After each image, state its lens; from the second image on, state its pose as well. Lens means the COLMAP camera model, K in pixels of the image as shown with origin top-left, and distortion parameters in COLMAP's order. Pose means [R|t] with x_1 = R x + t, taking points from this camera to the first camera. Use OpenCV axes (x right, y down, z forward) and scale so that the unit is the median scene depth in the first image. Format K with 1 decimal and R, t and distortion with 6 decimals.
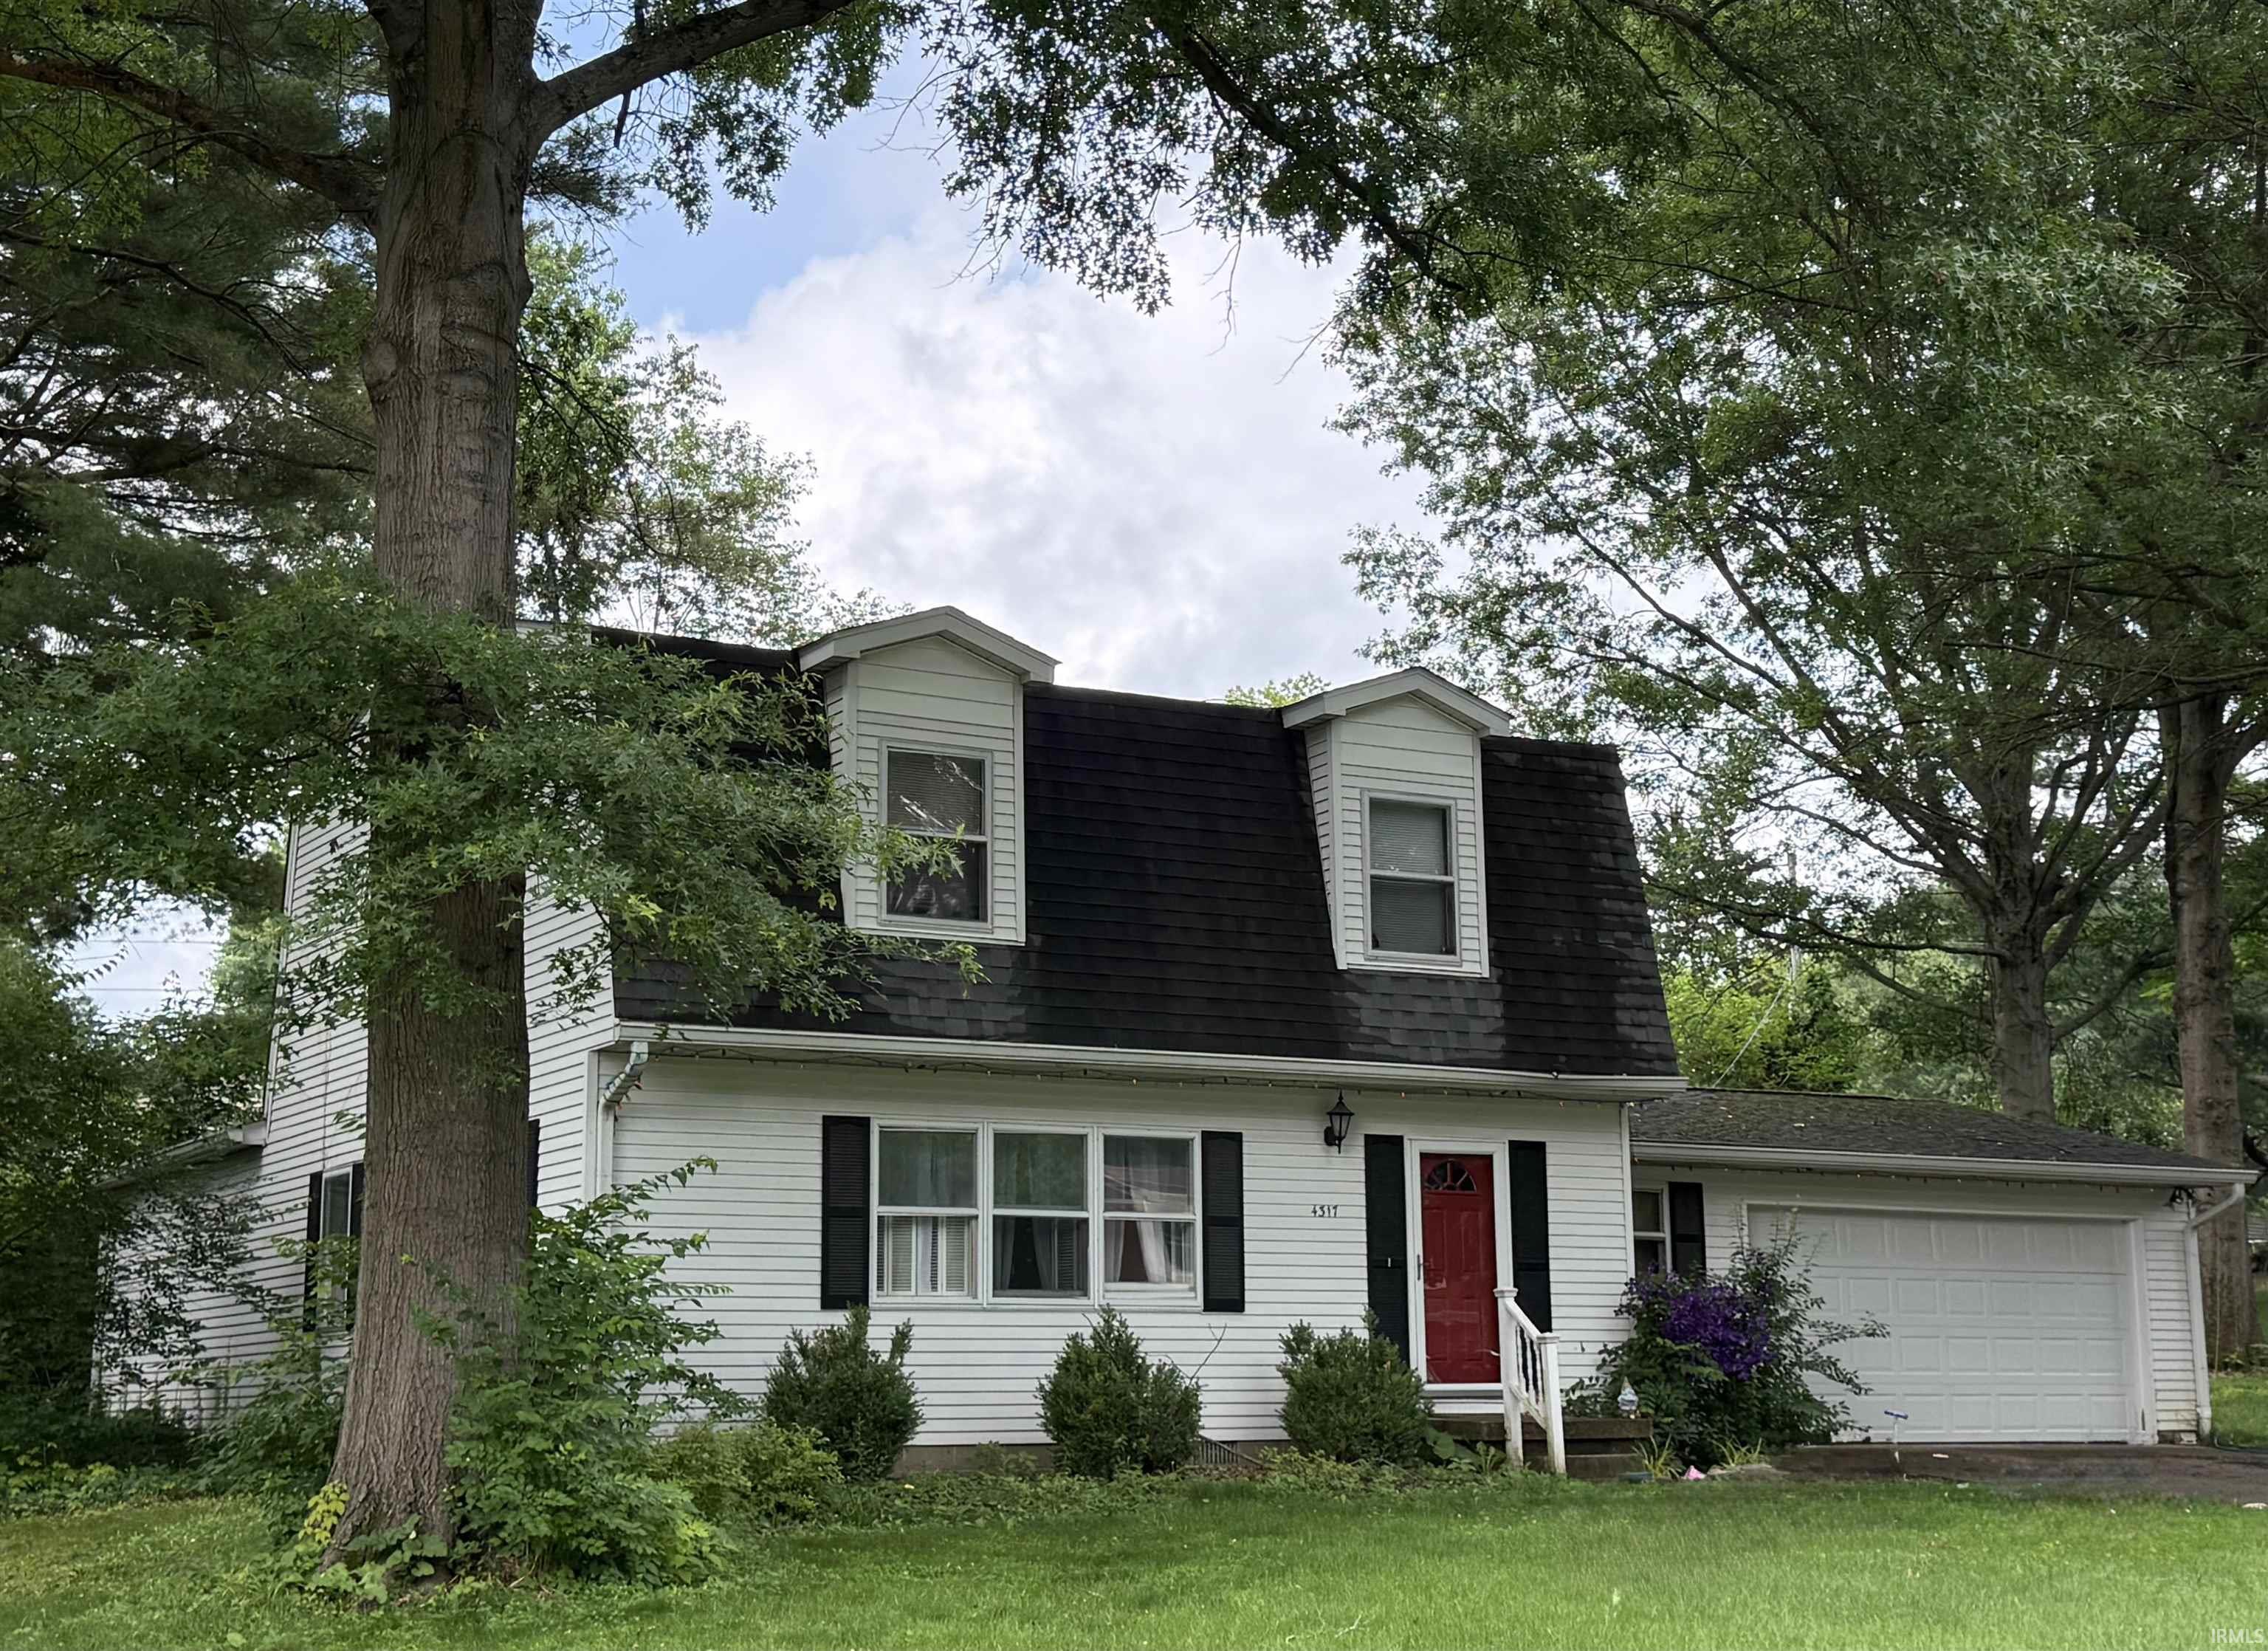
lens RADIAL K [[3198.5, 0, 1134.0], [0, 3198.5, 825.5], [0, 0, 1]] dist [0.164559, 0.124874]
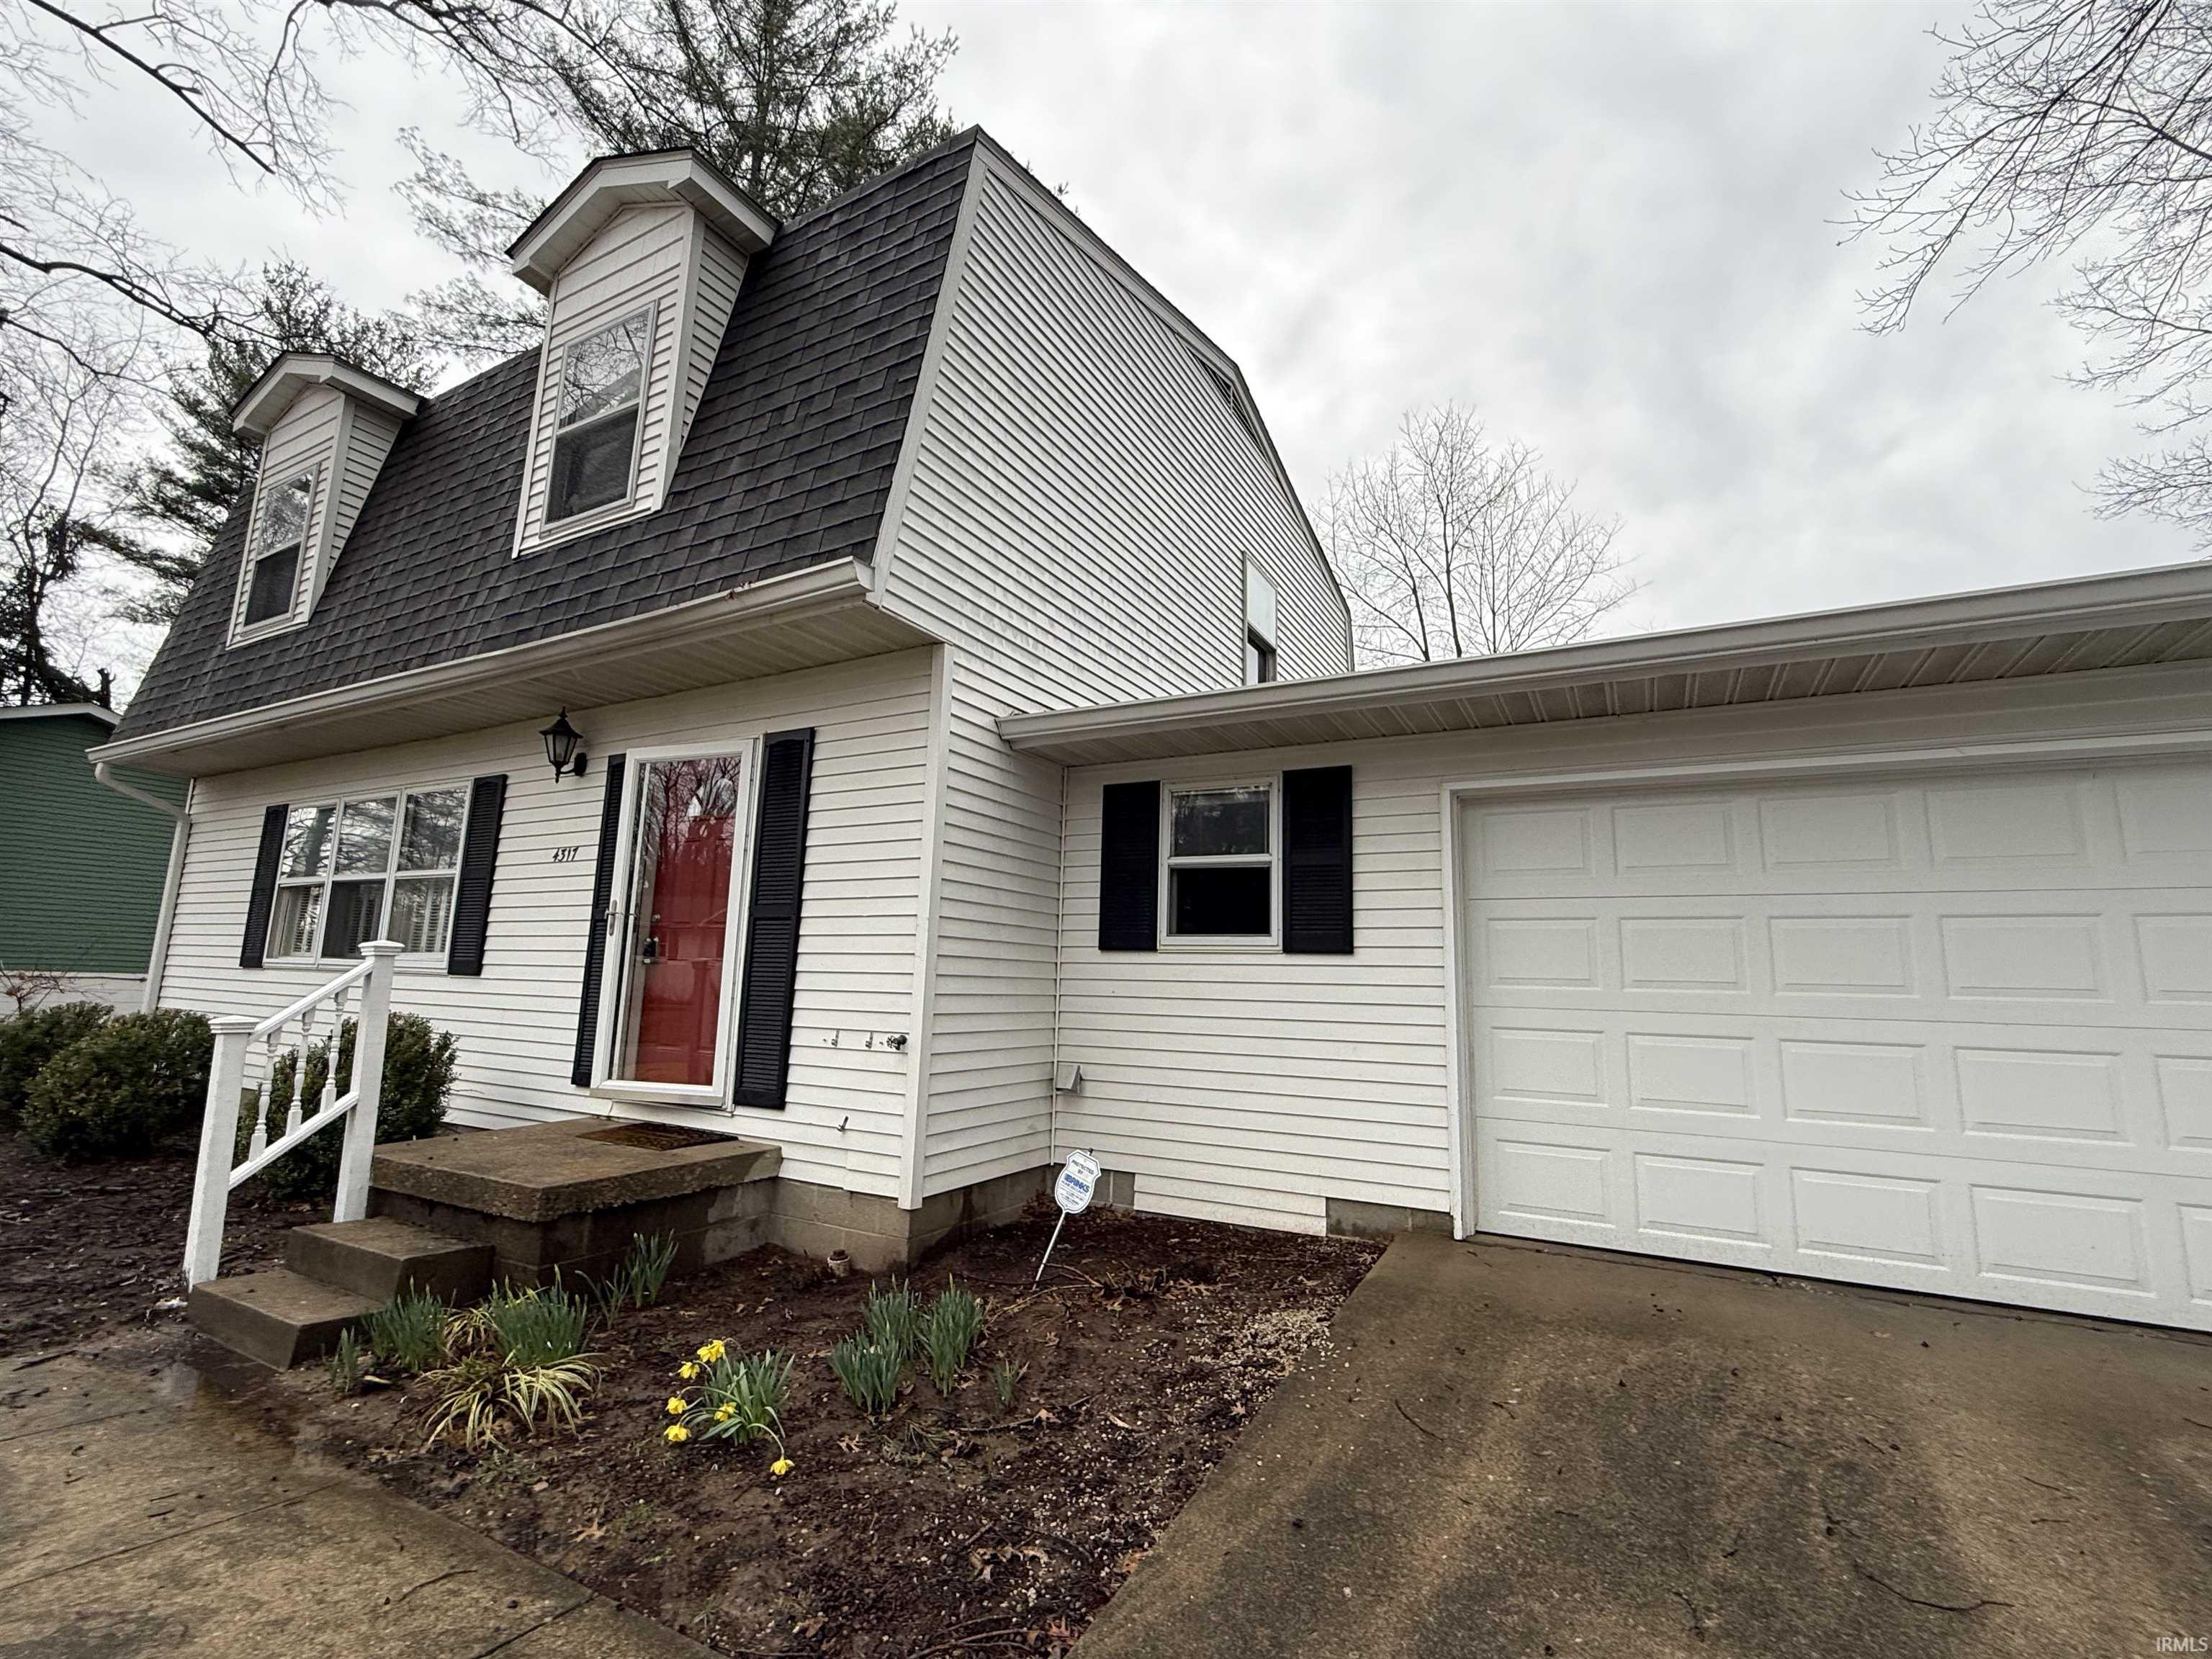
lens RADIAL K [[948.1, 0, 1106.0], [0, 948.1, 829.5], [0, 0, 1]] dist [0.022049, 0.000232]
pose [[0.521927, -0.113608, -0.845391, 0.338901], [0.117027, 0.991256, -0.060960, 0.144947], [0.844924, -0.067117, 0.530659, 0.988339]]
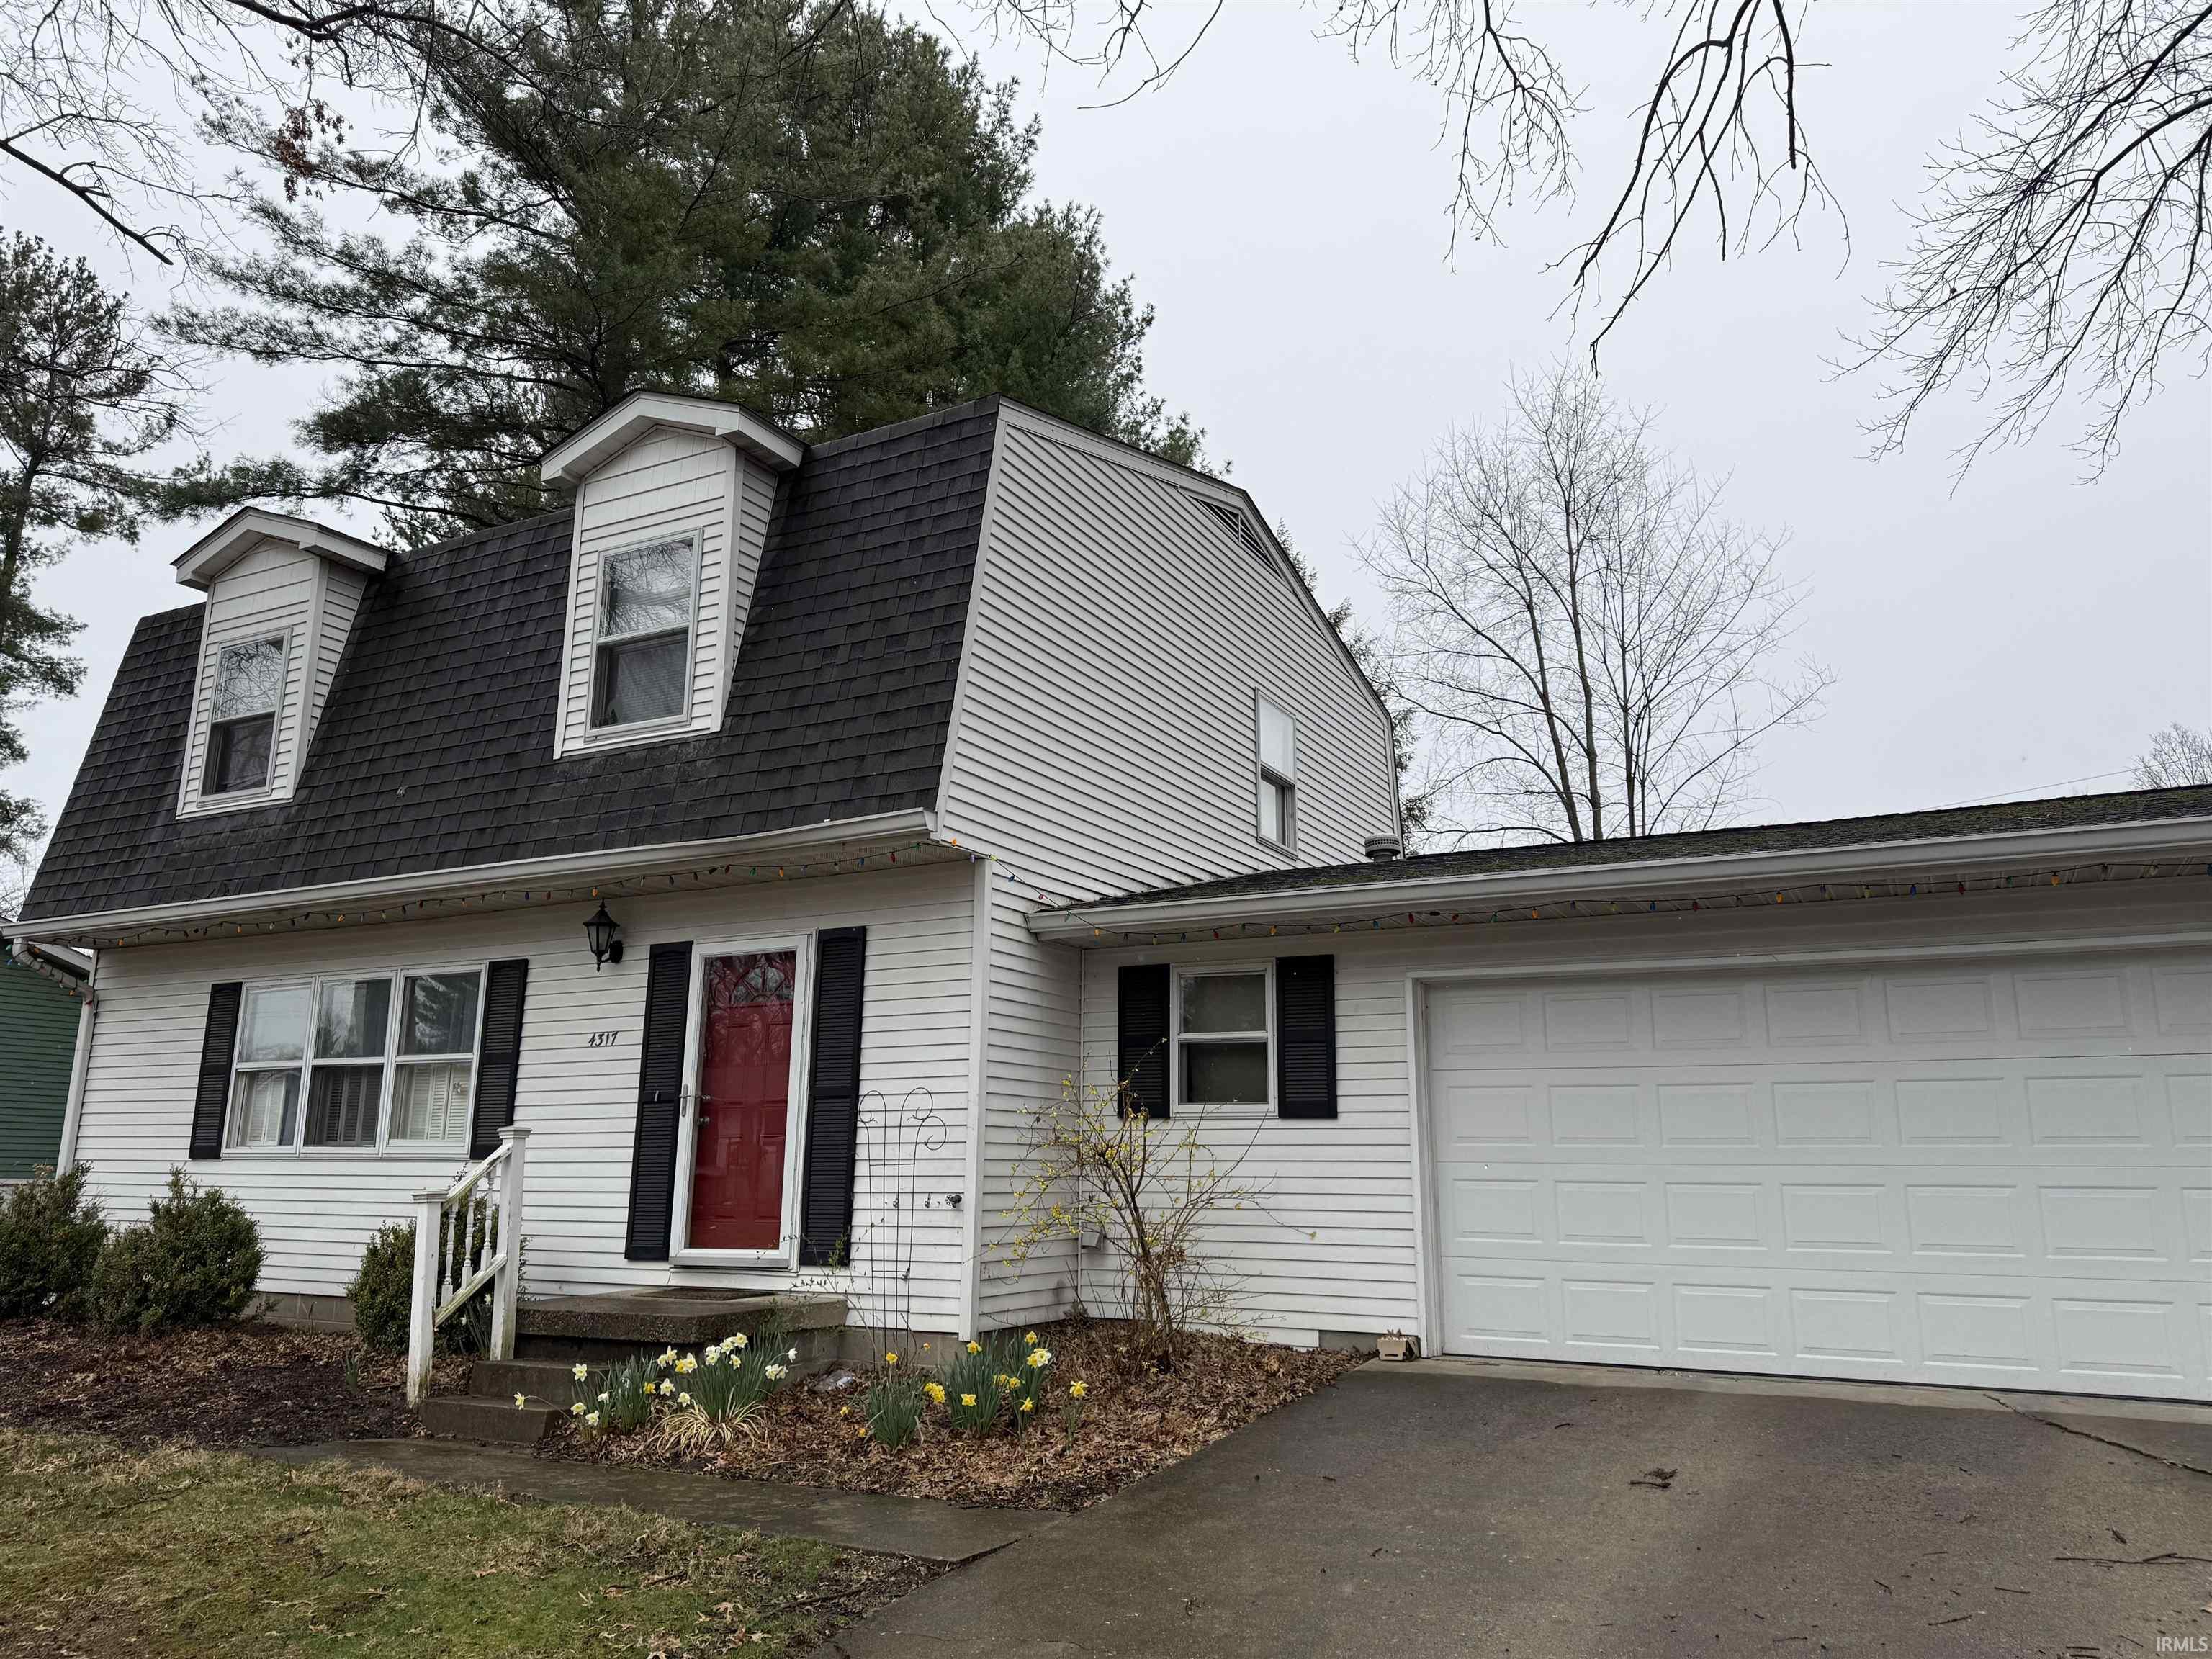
lens RADIAL K [[1557.4, 0, 1106.0], [0, 1557.4, 829.5], [0, 0, 1]] dist [0.171440, -0.269469]
pose [[0.523544, -0.170003, -0.834866, 0.493031], [0.136632, 0.983961, -0.114682, 0.131994], [0.840972, -0.054028, 0.538375, 0.888437]]
